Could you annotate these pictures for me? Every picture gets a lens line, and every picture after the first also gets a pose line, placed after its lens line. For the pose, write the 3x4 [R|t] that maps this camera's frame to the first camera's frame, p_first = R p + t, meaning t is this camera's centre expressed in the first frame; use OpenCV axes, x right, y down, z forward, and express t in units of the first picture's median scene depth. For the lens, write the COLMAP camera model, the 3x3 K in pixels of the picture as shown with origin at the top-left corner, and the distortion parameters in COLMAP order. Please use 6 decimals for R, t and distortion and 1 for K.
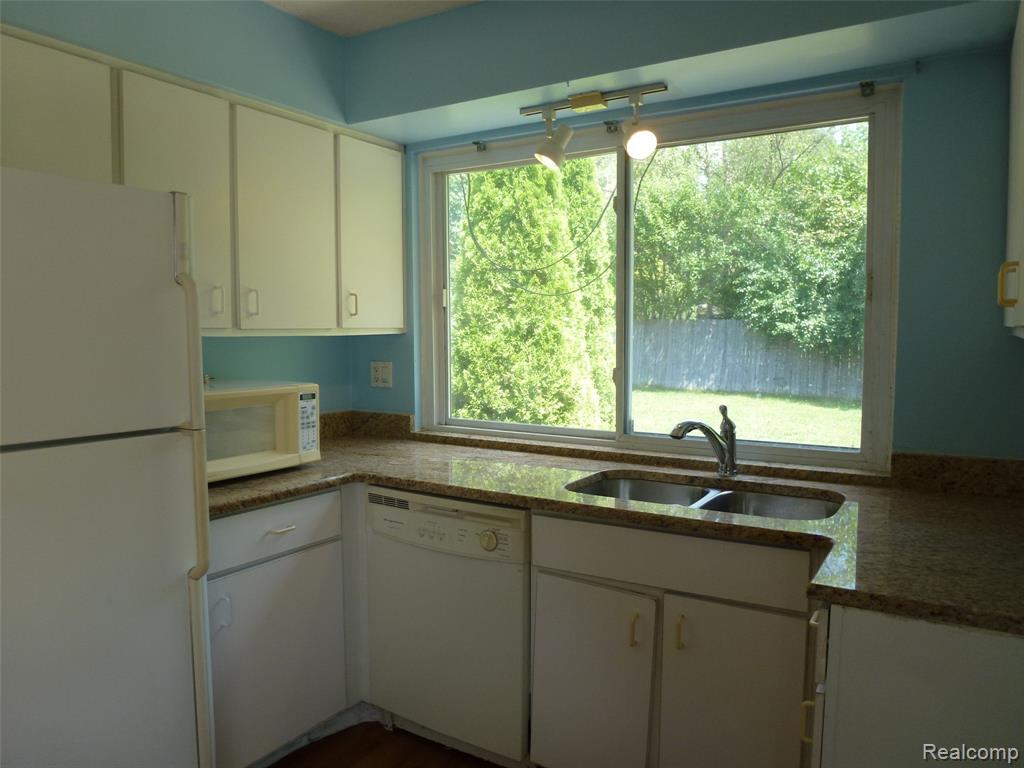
lens RADIAL K [[733.7, 0, 513.6], [0, 733.7, 380.5], [0, 0, 1]] dist [-0.054277, 0.006420]
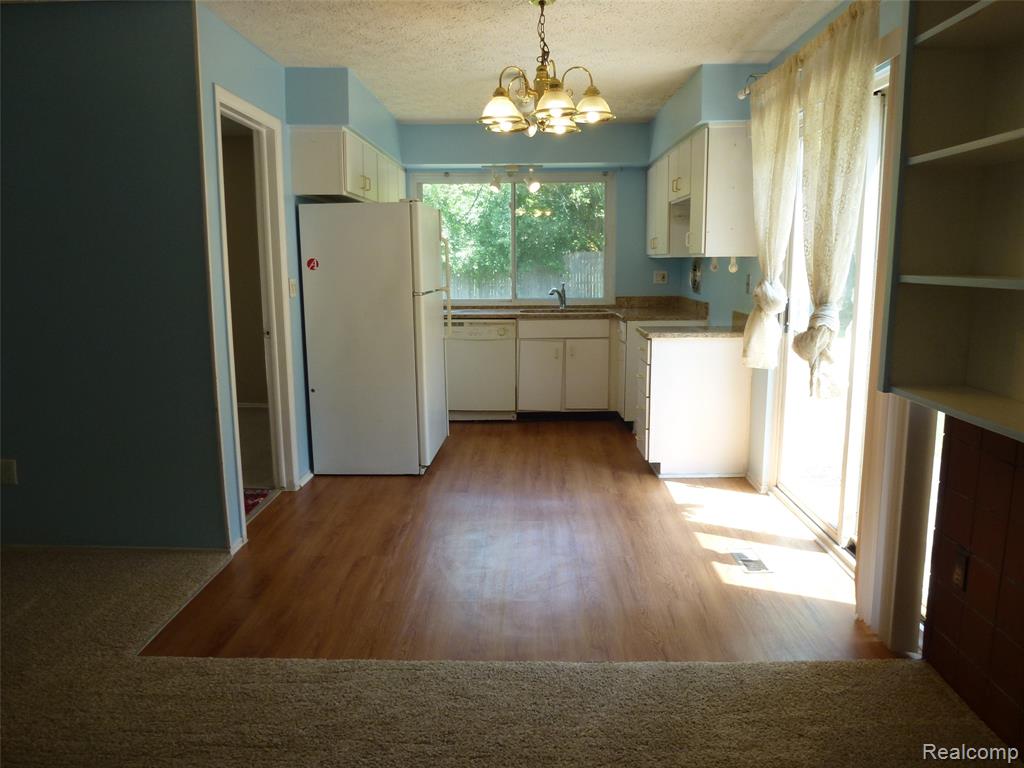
lens RADIAL K [[733.7, 0, 513.6], [0, 733.7, 380.5], [0, 0, 1]] dist [-0.054277, 0.006420]
pose [[0.859304, -0.085950, 0.504192, -0.343172], [0.039586, 0.993998, 0.101980, 0.028468], [-0.509931, -0.067673, 0.857549, -0.347841]]
